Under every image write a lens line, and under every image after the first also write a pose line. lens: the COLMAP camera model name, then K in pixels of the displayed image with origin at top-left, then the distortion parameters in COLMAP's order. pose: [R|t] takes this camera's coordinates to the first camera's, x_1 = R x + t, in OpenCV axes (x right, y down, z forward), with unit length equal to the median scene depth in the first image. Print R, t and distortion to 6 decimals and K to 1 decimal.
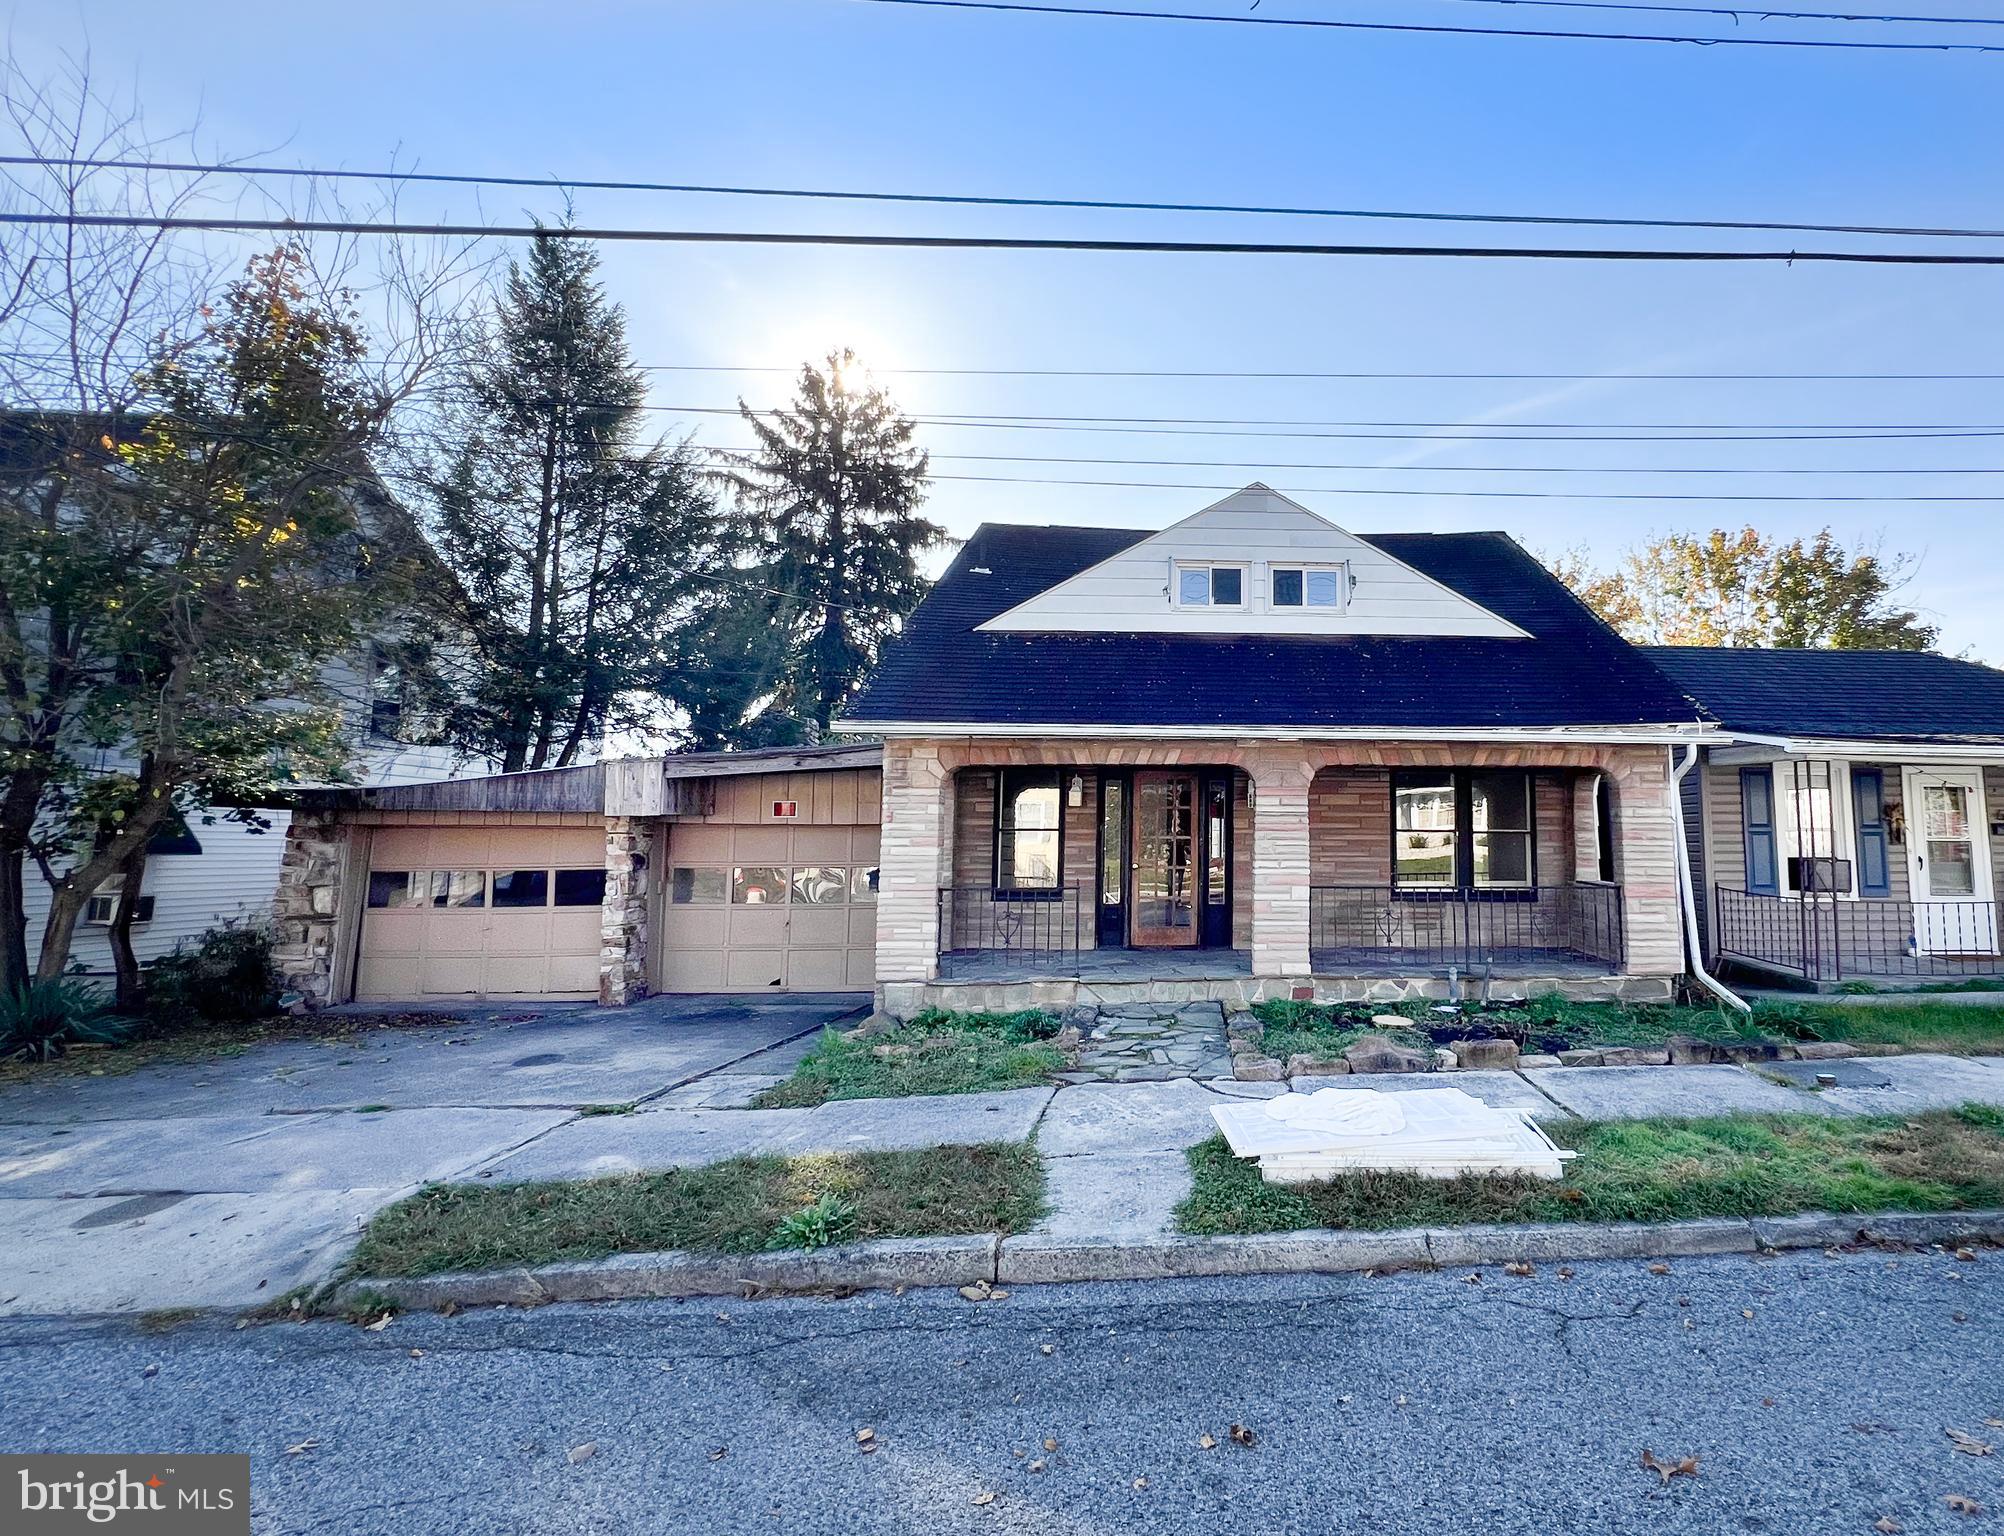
lens RADIAL K [[1009.8, 0, 1216.2], [0, 1009.8, 733.1], [0, 0, 1]] dist [0.003768, -0.002227]
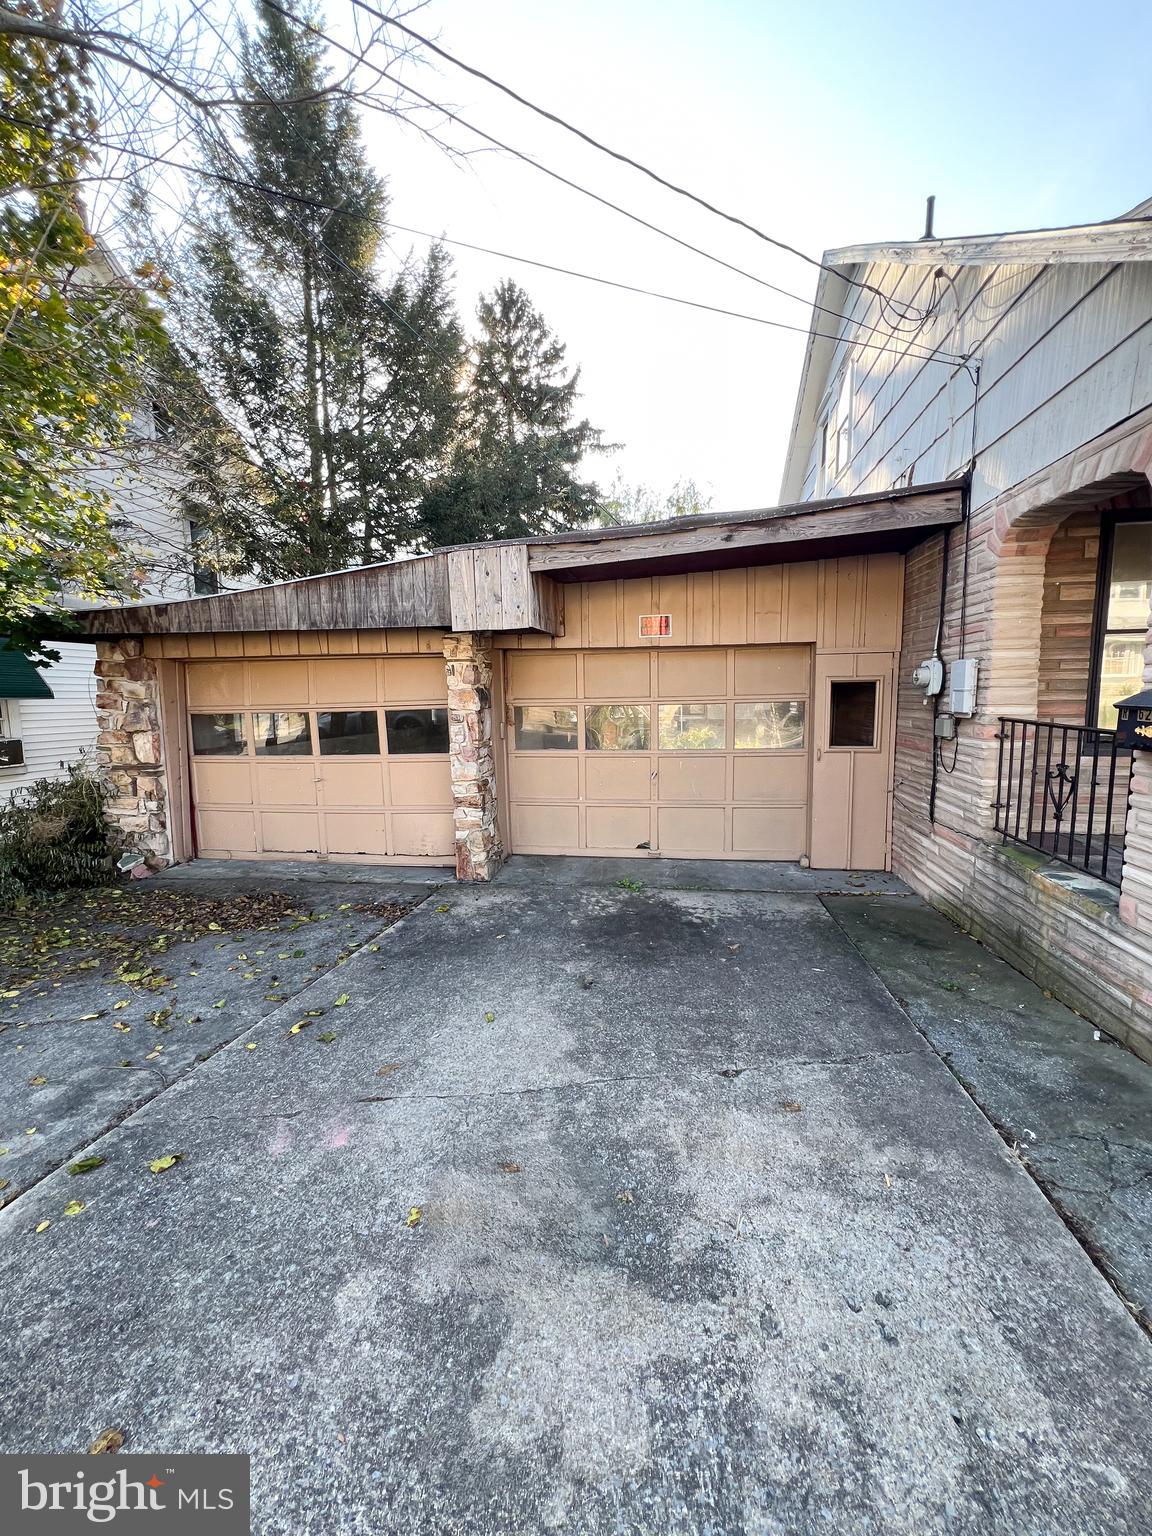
lens RADIAL K [[618.1, 0, 575.4], [0, 618.1, 767.6], [0, 0, 1]] dist [-0.004758, 0.001009]
pose [[0.979231, 0.008565, -0.202565, -0.426852], [0.037417, 0.974312, 0.222074, 0.080513], [0.199263, -0.225041, 0.953756, 0.580155]]
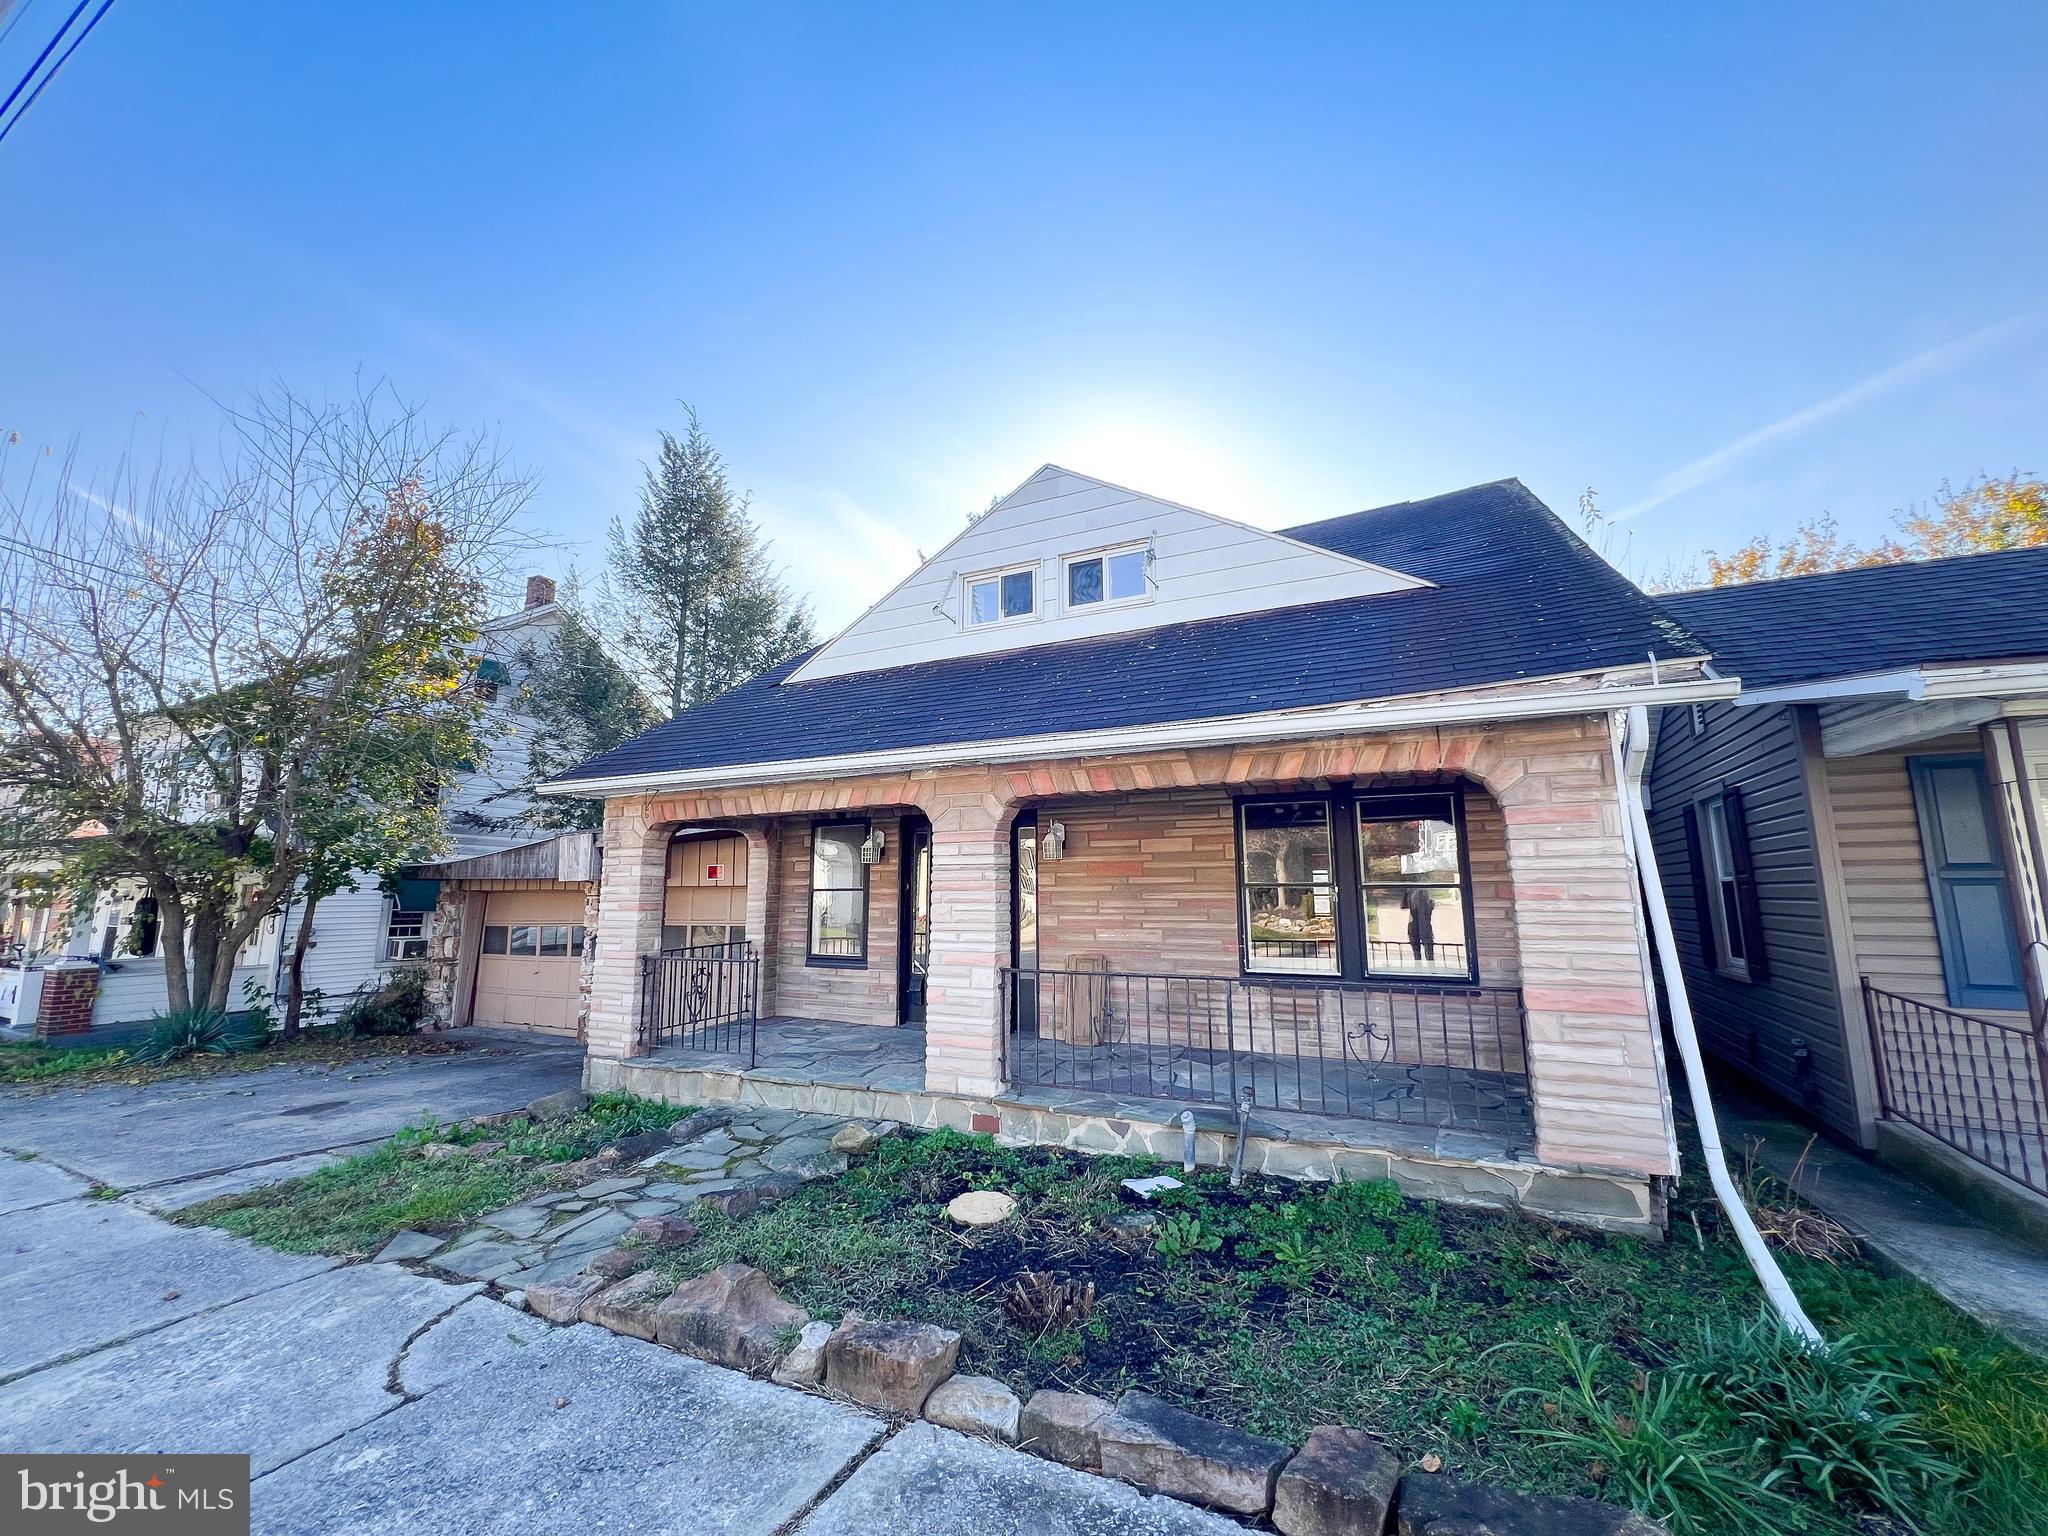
lens RADIAL K [[820.7, 0, 1016.4], [0, 820.7, 764.5], [0, 0, 1]] dist [-0.001757, 0.000704]
pose [[0.874519, -0.083105, -0.477817, 0.320412], [0.060028, 0.996181, -0.063398, 0.037880], [0.481262, 0.026760, 0.876168, 0.407741]]
